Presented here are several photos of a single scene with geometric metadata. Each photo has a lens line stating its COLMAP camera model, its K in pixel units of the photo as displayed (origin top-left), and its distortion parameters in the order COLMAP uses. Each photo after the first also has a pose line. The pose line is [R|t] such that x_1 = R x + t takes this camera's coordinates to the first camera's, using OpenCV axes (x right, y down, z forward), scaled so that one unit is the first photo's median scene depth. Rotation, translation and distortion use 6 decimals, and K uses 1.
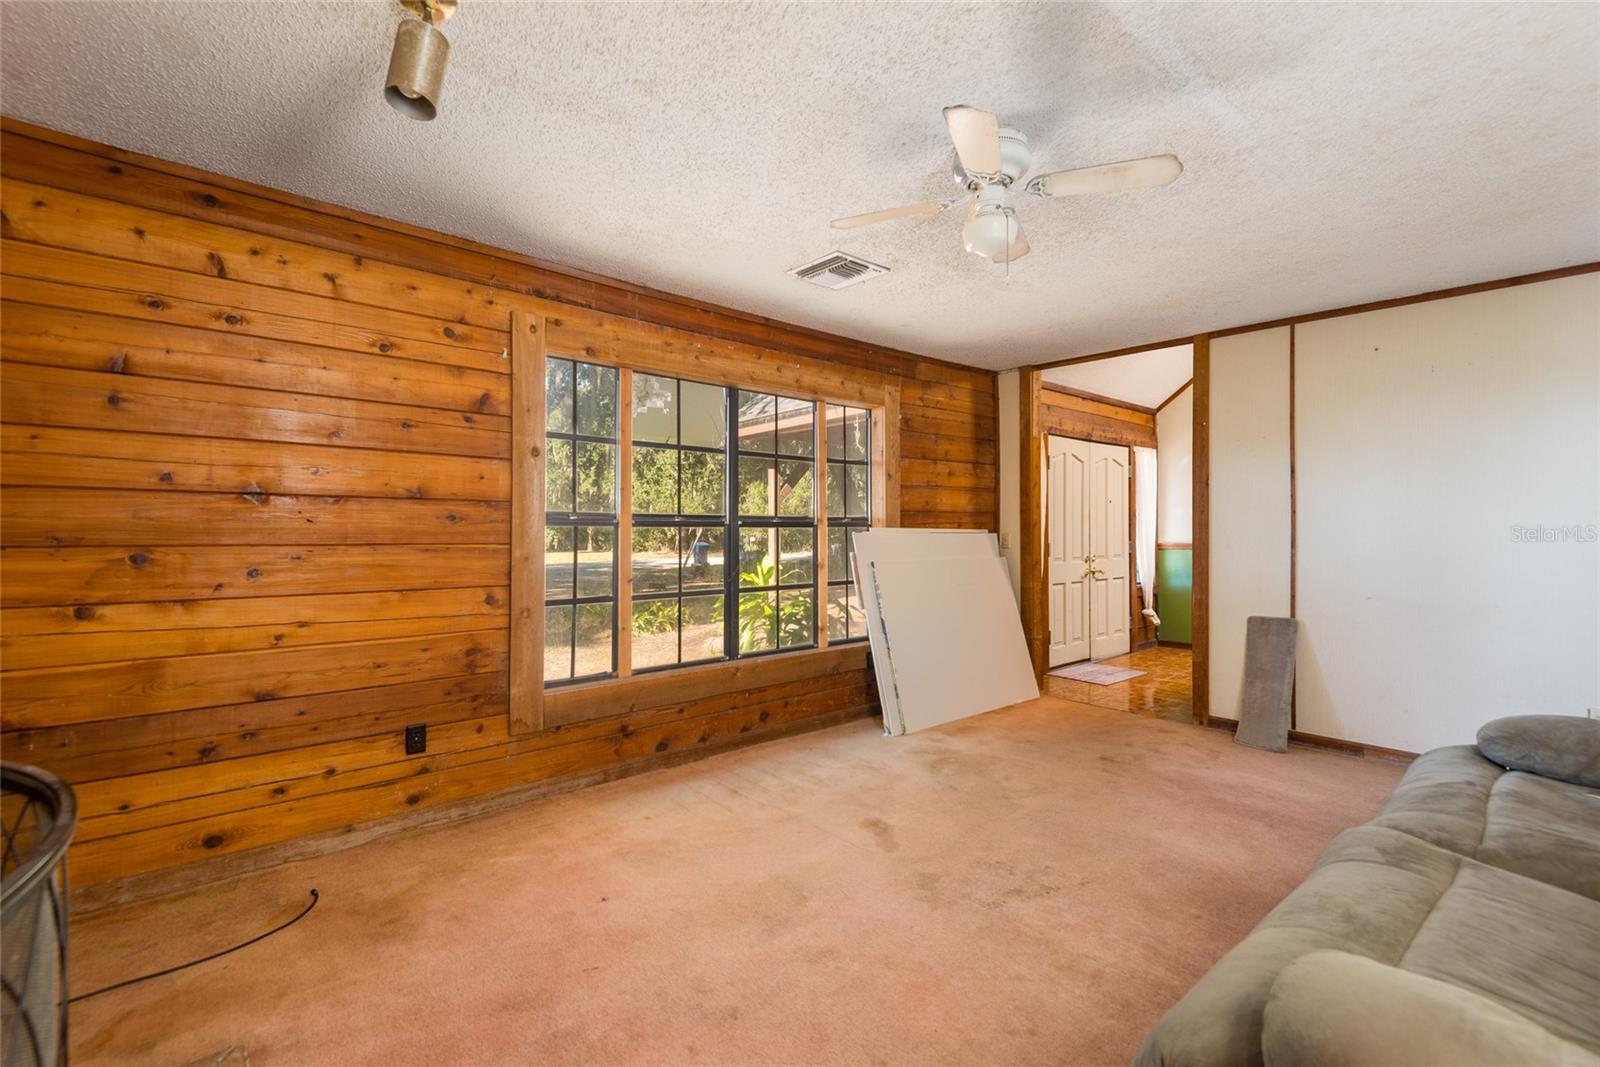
lens RADIAL K [[727.1, 0, 798.8], [0, 727.1, 533.3], [0, 0, 1]] dist [0.000875, -0.003420]
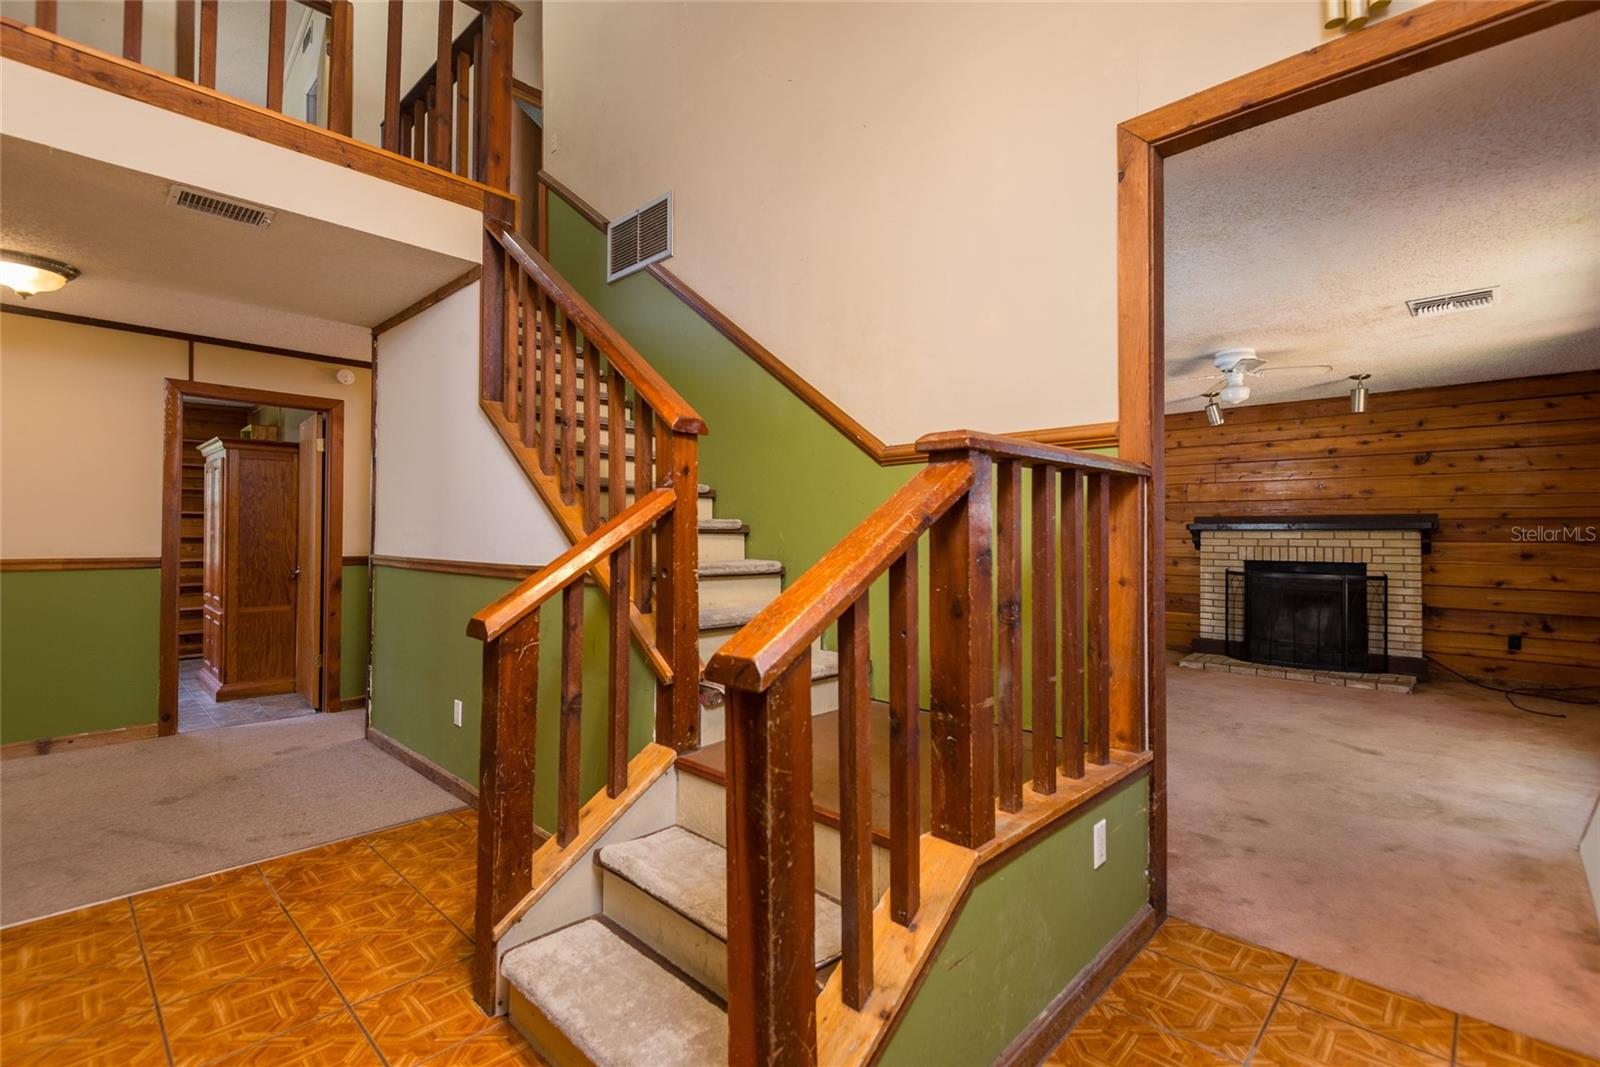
lens RADIAL K [[727.1, 0, 801.3], [0, 727.1, 531.1], [0, 0, 1]] dist [0.000875, -0.003420]
pose [[-0.997028, -0.002830, -0.076985, 0.970083], [-0.002054, 0.999946, -0.010155, -0.005795], [0.077009, -0.009967, -0.996981, 1.725110]]
